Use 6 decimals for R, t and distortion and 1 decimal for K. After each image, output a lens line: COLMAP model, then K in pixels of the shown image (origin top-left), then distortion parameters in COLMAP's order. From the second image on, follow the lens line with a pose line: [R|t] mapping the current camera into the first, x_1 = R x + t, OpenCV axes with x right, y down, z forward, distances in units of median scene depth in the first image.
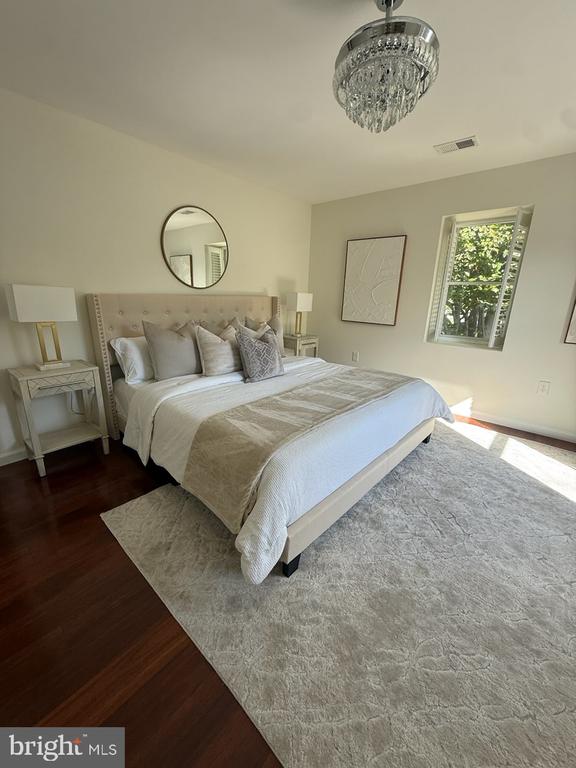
lens RADIAL K [[309.2, 0, 287.5], [0, 309.2, 380.8], [0, 0, 1]] dist [-0.000350, 0.000277]
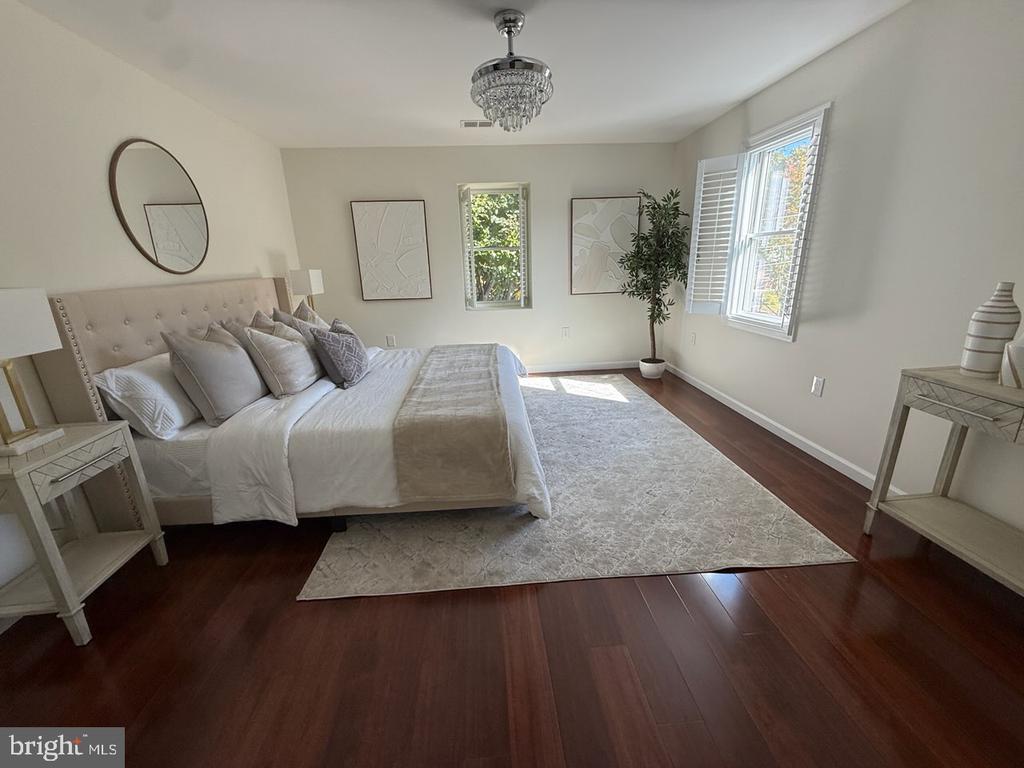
lens RADIAL K [[412.2, 0, 512.0], [0, 412.2, 384.0], [0, 0, 1]] dist [-0.000350, 0.000277]
pose [[0.695938, -0.253963, 0.671694, -0.543333], [0.243726, 0.963387, 0.111727, -0.018802], [-0.675476, 0.085954, 0.732355, -0.045519]]
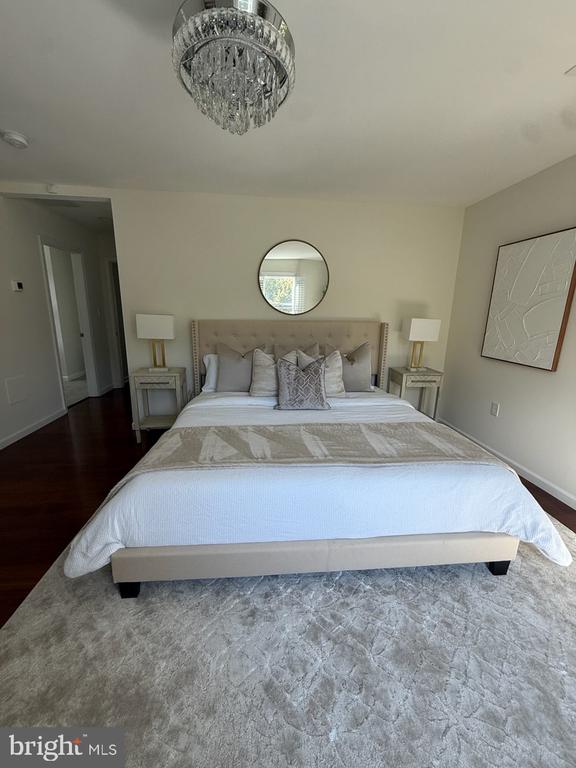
lens RADIAL K [[309.2, 0, 287.5], [0, 309.2, 380.8], [0, 0, 1]] dist [-0.000350, 0.000277]
pose [[0.727966, 0.135508, -0.672088, 0.549420], [-0.184442, 0.982842, -0.001614, -0.089263], [0.660338, 0.125136, 0.740469, 0.293124]]
